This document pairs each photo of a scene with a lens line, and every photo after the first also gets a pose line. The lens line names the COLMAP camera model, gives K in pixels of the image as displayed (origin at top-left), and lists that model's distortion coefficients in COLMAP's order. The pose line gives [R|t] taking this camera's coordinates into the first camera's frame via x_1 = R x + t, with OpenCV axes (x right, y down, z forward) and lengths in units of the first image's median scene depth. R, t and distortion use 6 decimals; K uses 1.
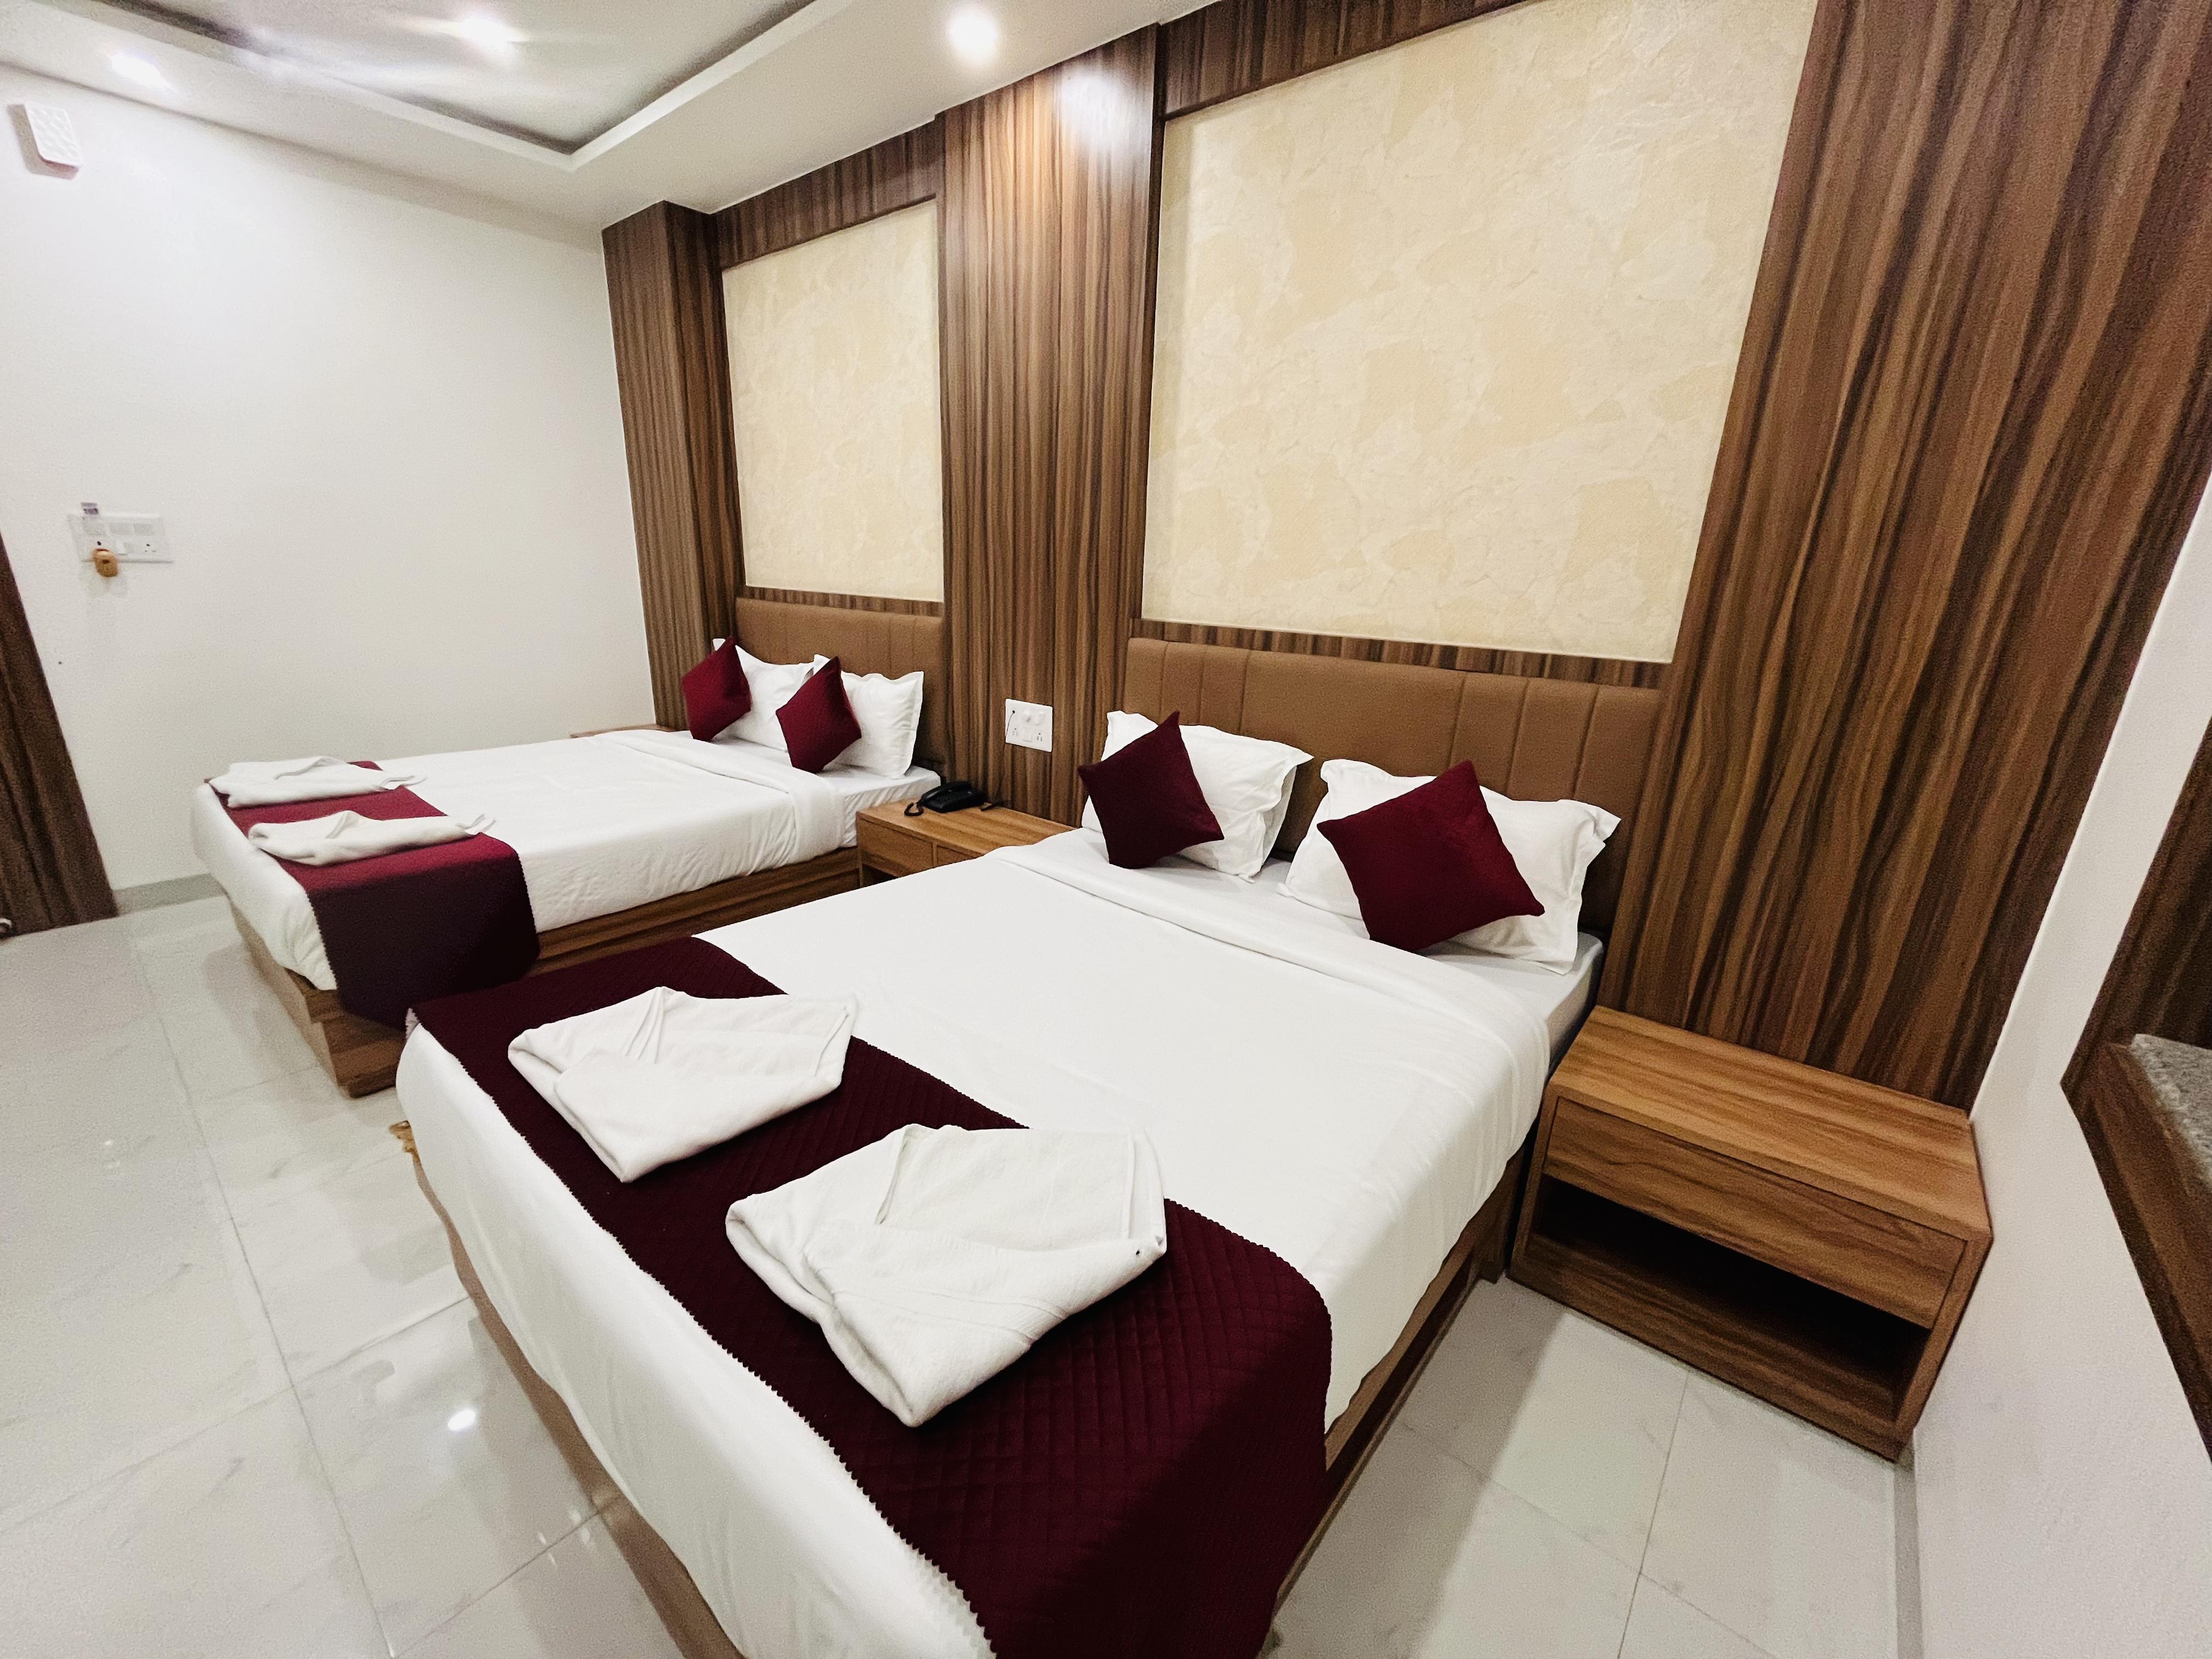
lens RADIAL K [[895.0, 0, 1095.5], [0, 895.0, 839.1], [0, 0, 1]] dist [-0.004272, -0.000169]
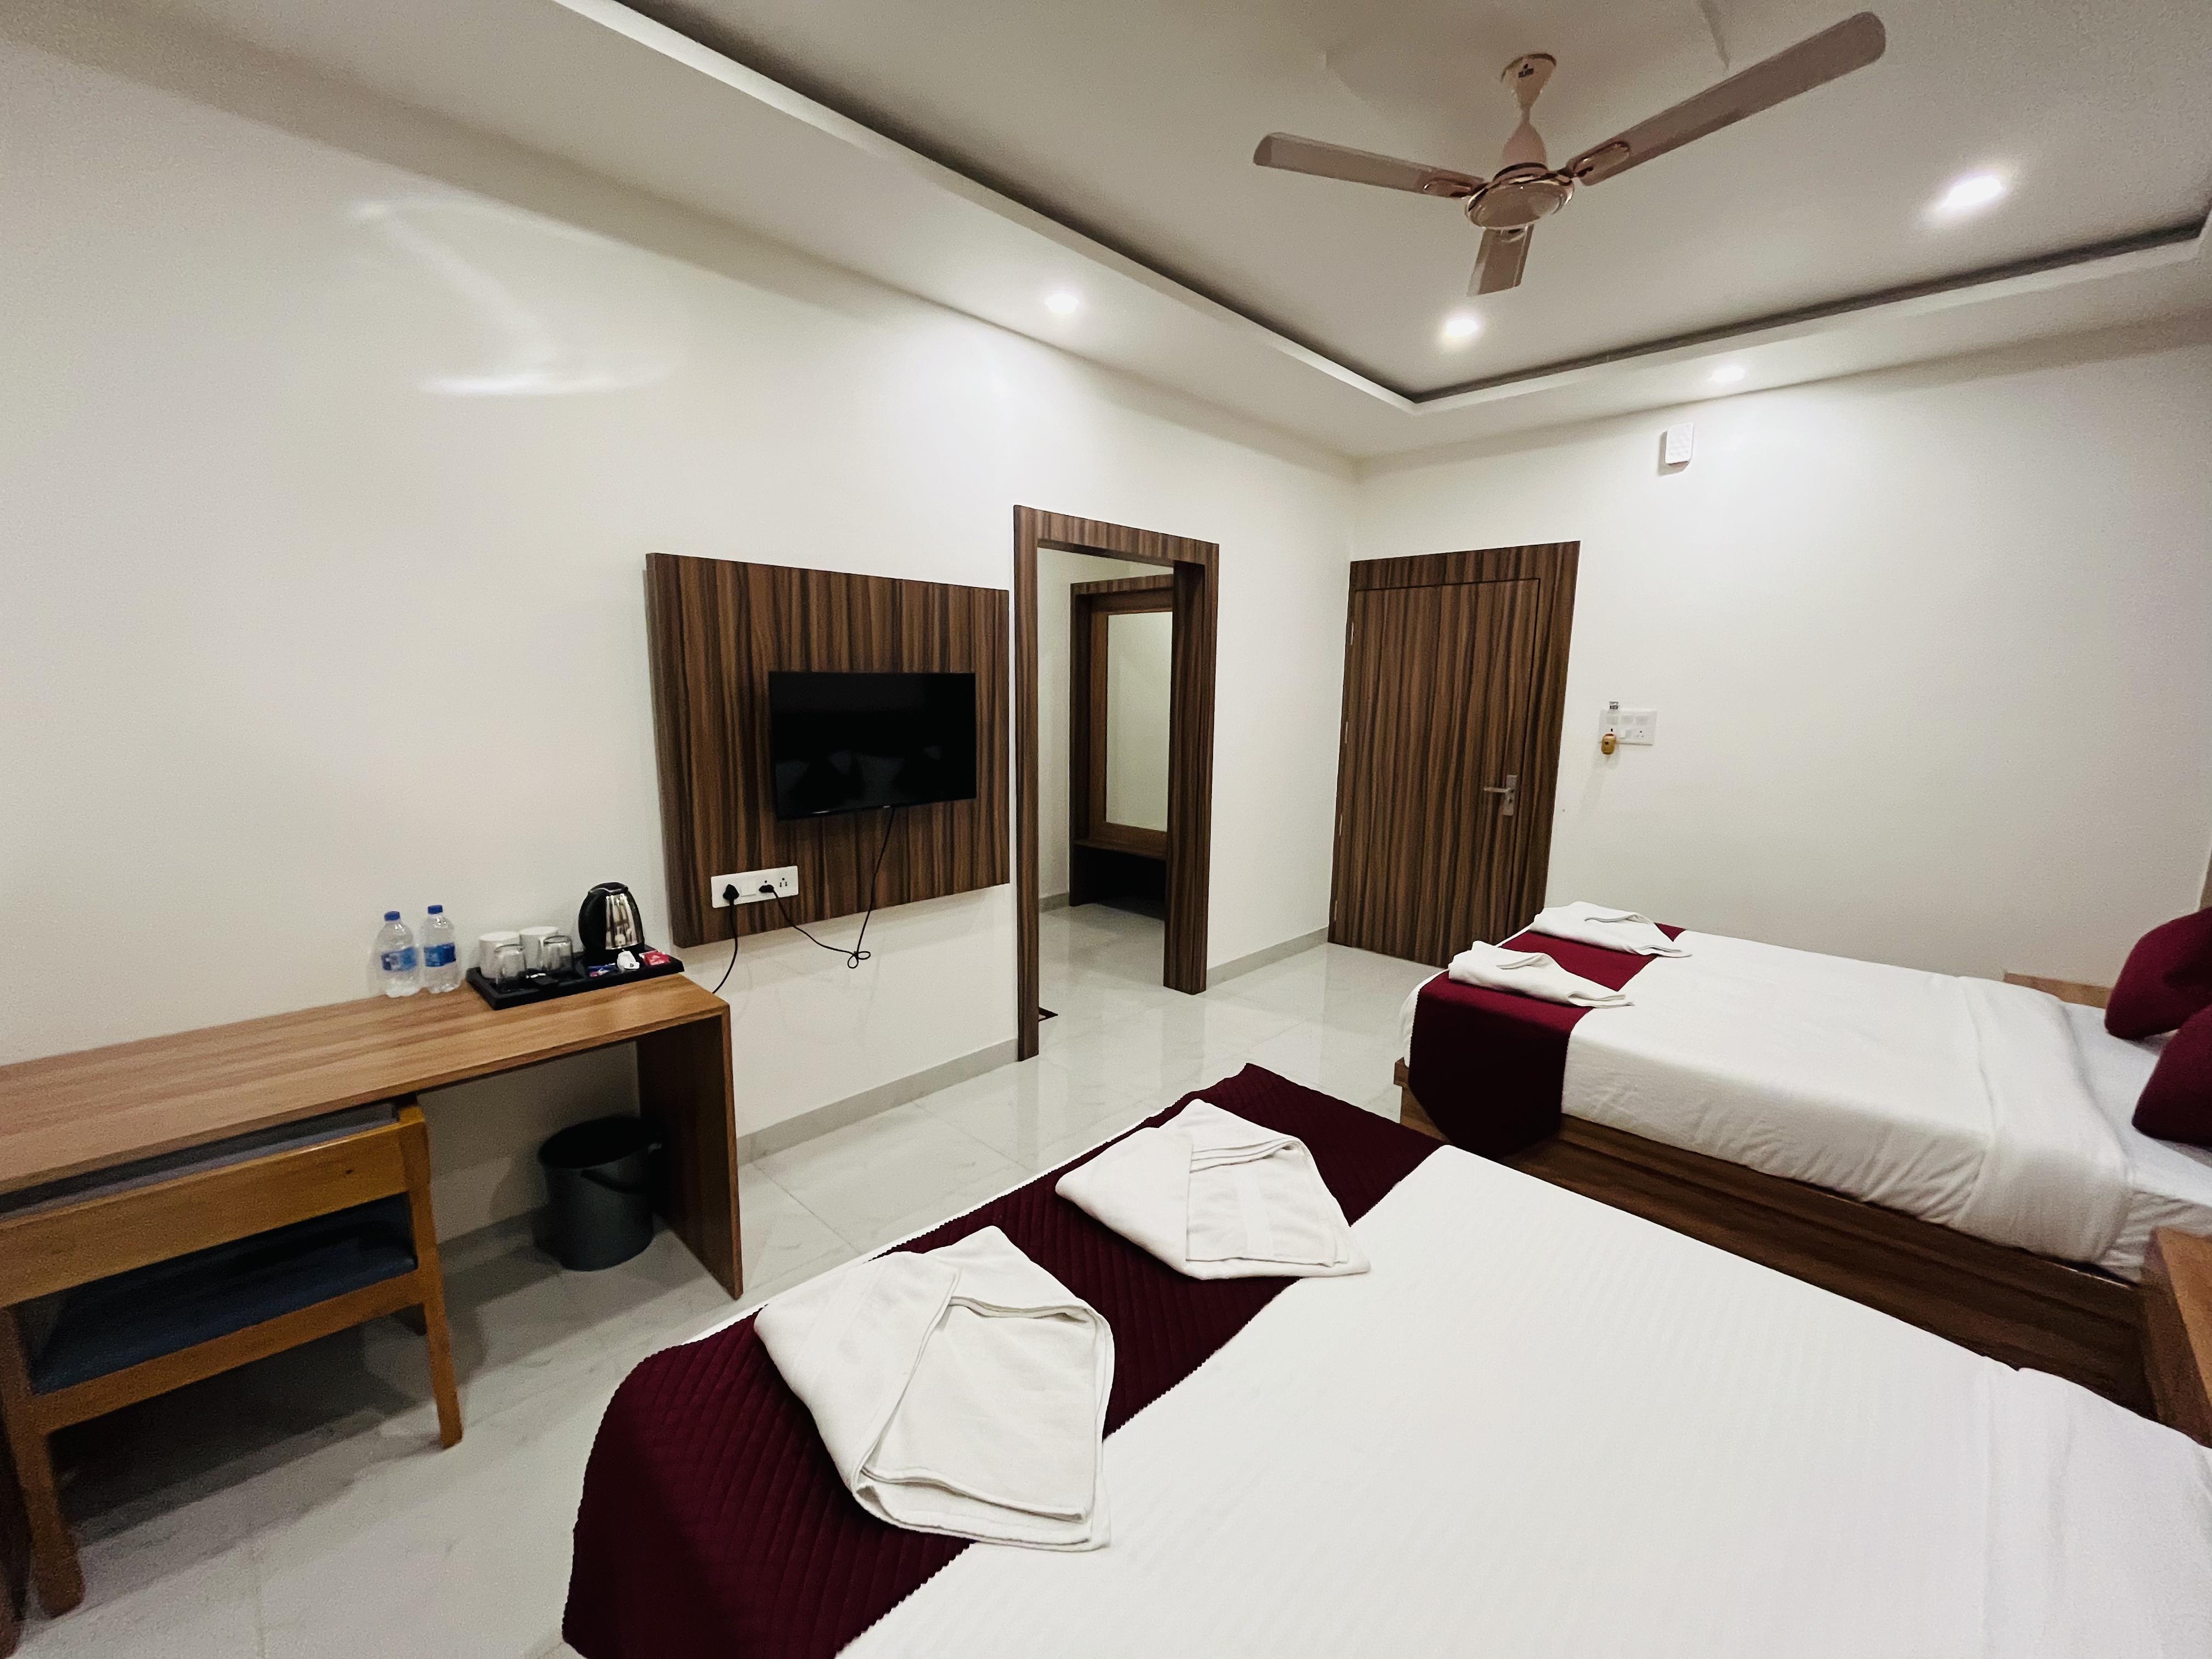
lens RADIAL K [[895.0, 0, 1093.6], [0, 895.0, 835.3], [0, 0, 1]] dist [-0.004272, -0.000169]
pose [[-0.071339, 0.134770, -0.988305, 0.320838], [-0.308707, 0.939198, 0.150357, -0.153665], [0.948478, 0.315823, -0.025397, 0.361995]]
